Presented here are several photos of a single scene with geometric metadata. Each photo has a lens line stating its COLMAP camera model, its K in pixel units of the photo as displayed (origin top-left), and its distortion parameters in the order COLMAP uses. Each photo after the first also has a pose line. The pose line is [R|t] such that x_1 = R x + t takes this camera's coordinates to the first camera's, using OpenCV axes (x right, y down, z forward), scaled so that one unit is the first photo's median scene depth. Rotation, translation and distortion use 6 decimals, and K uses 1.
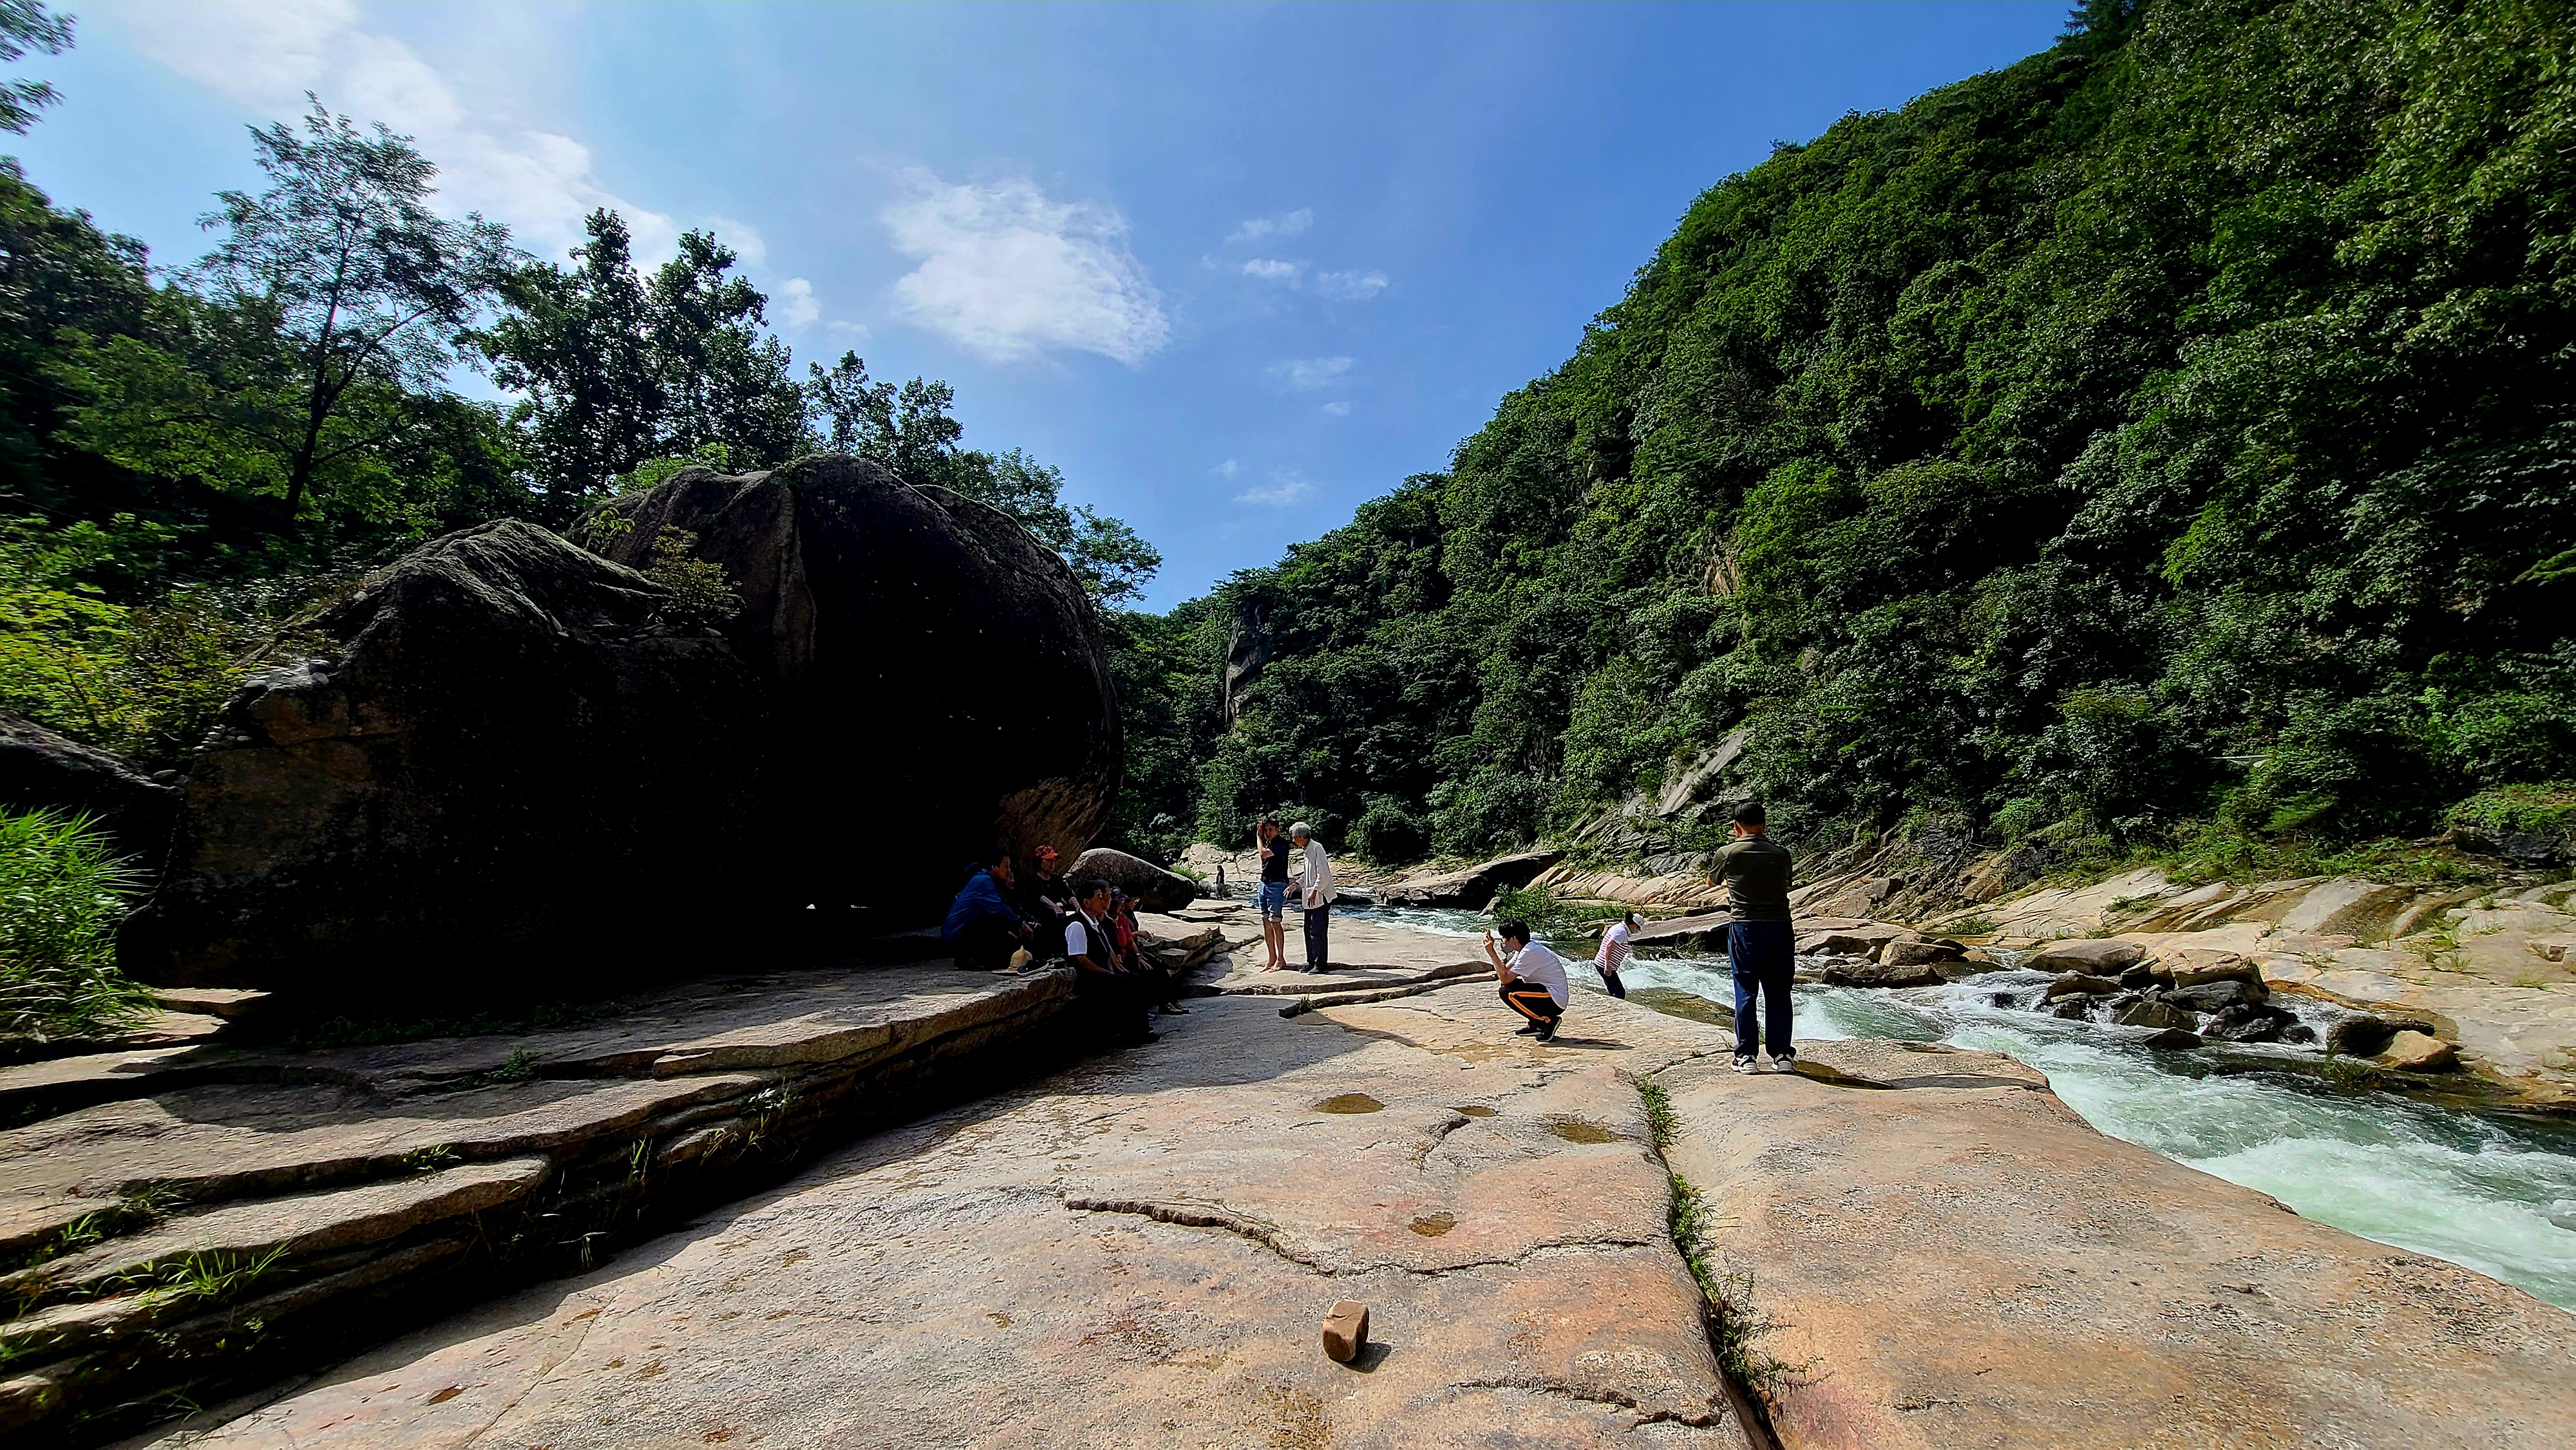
lens RADIAL K [[1070.8, 0, 1298.5], [0, 1070.8, 707.5], [0, 0, 1]] dist [0.008939, -0.000739]
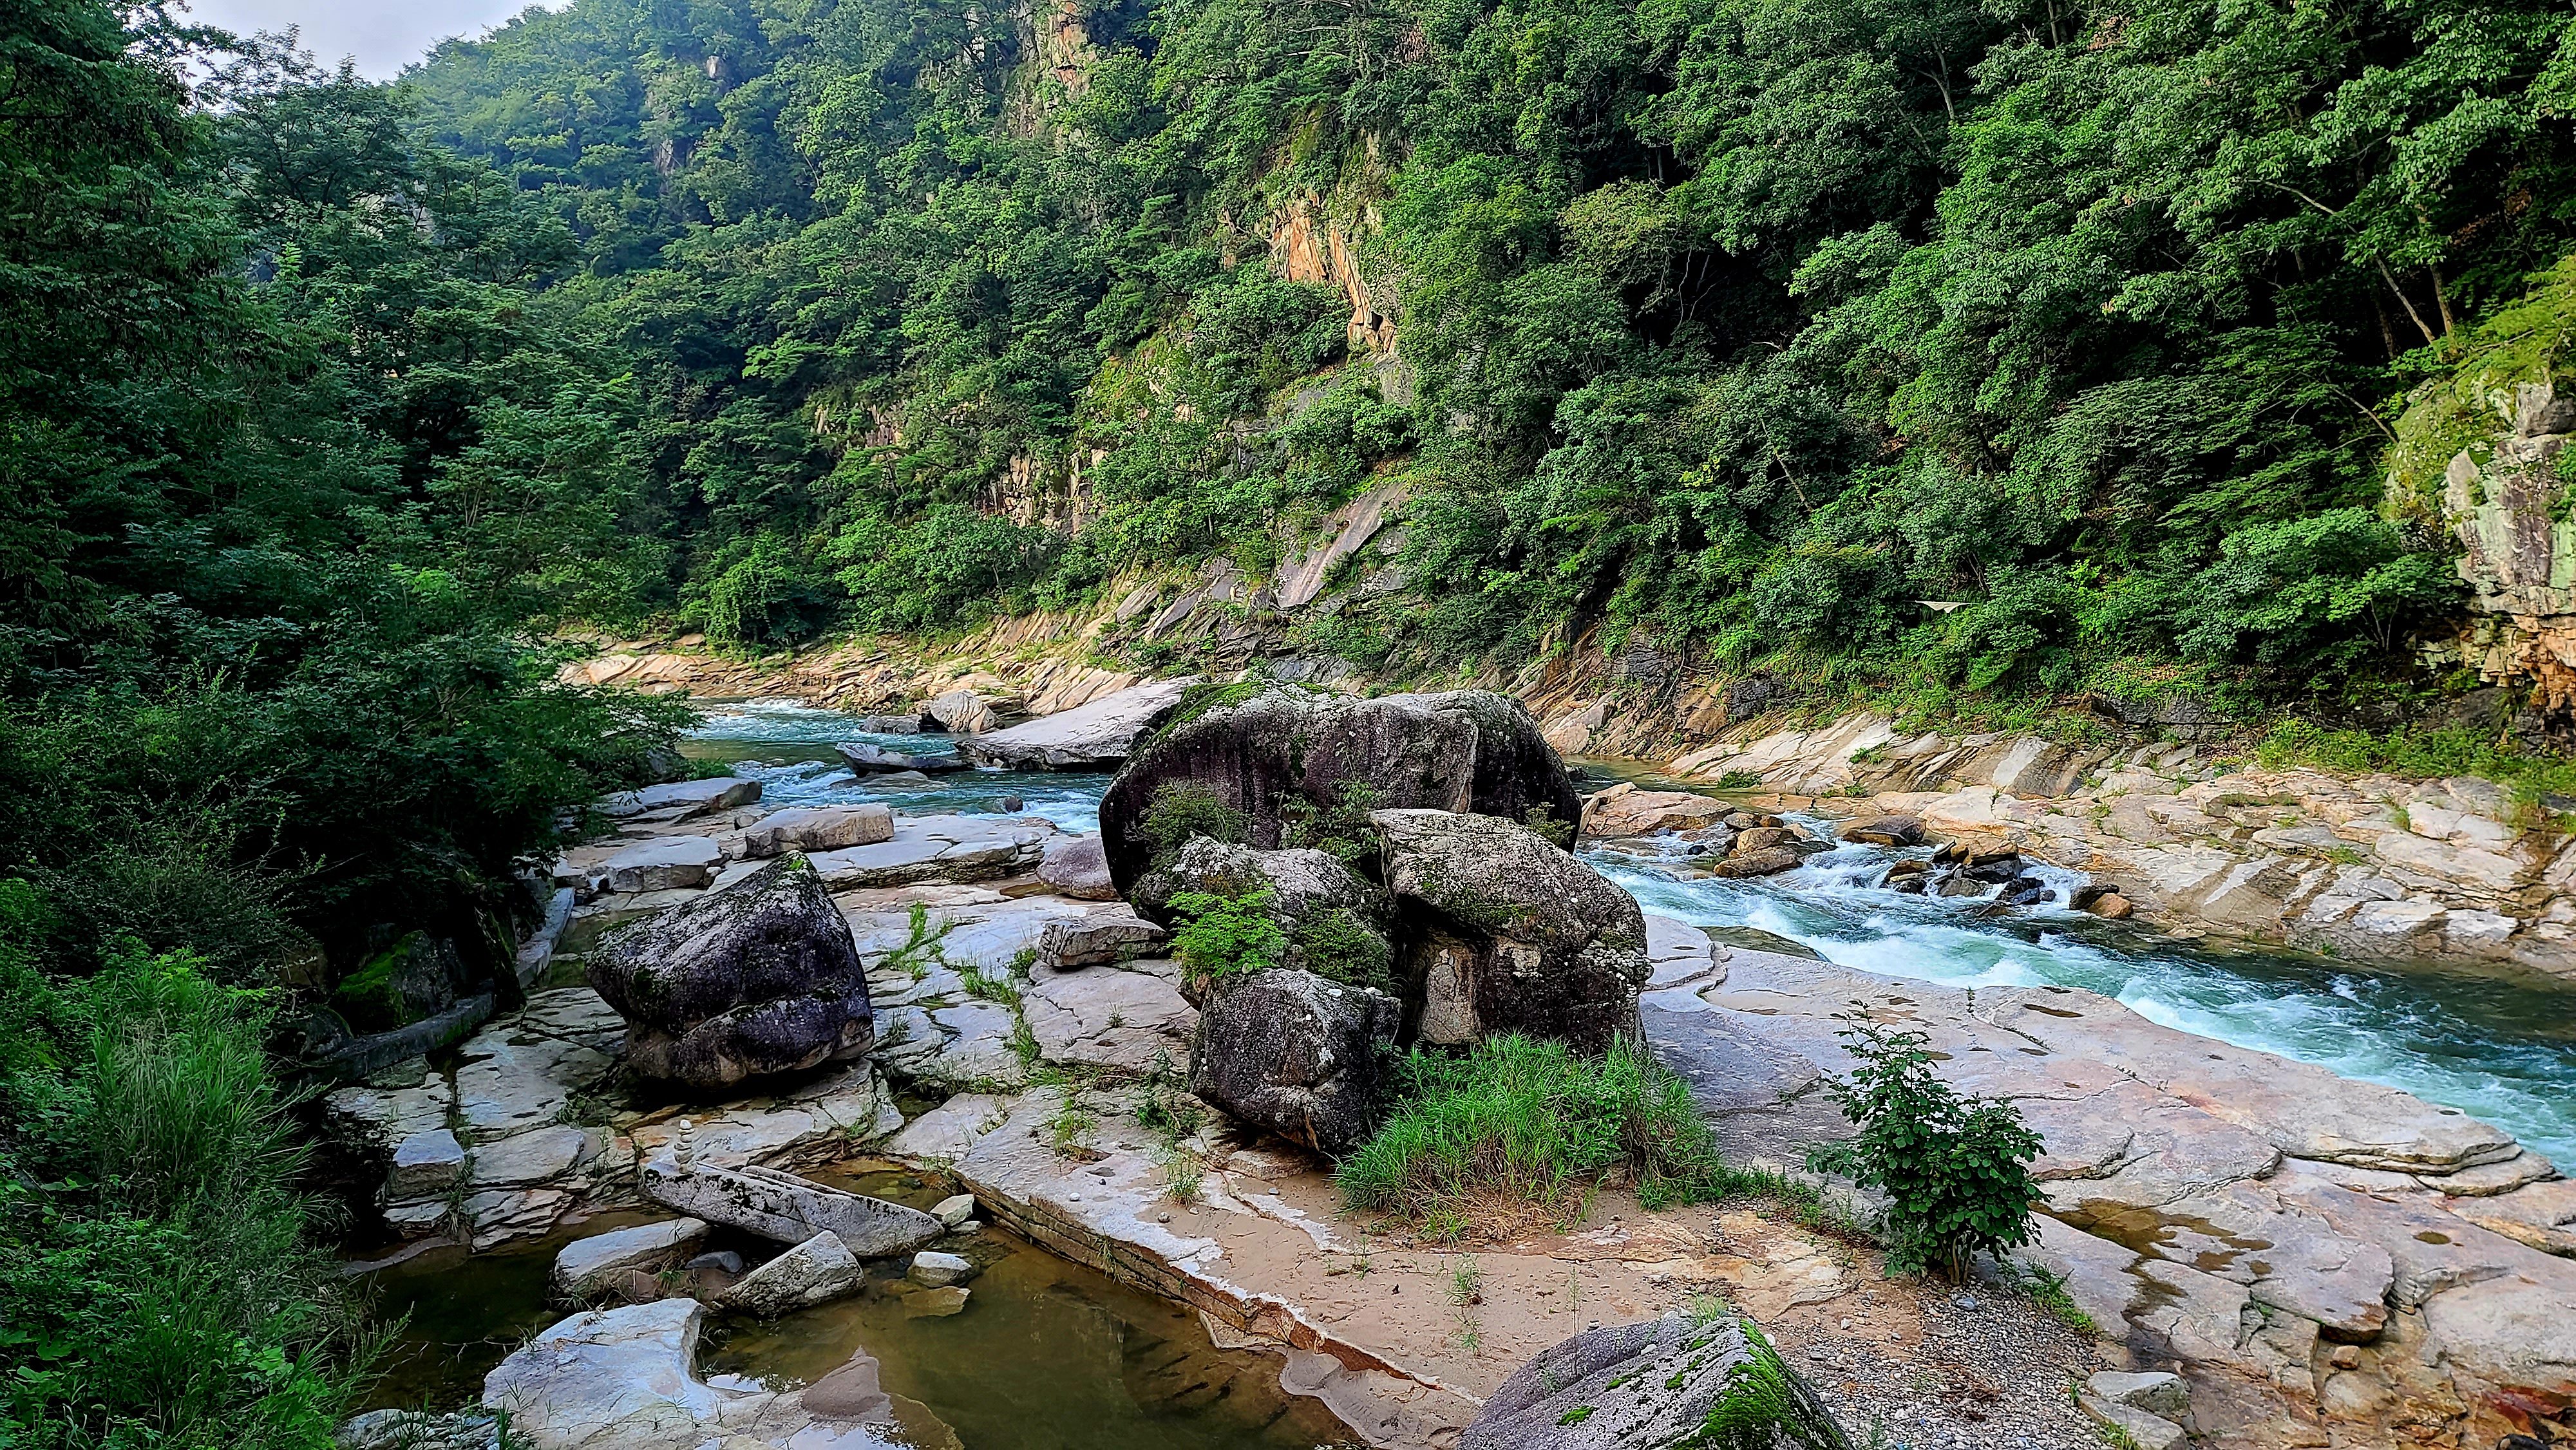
lens RADIAL K [[1877.1, 0, 1302.5], [0, 1877.1, 705.7], [0, 0, 1]] dist [0.070349, -0.032338]
pose [[0.876078, -0.081900, 0.475162, -0.165401], [-0.025926, 0.976042, 0.216032, -0.067993], [-0.481471, -0.201580, 0.852966, -0.094695]]
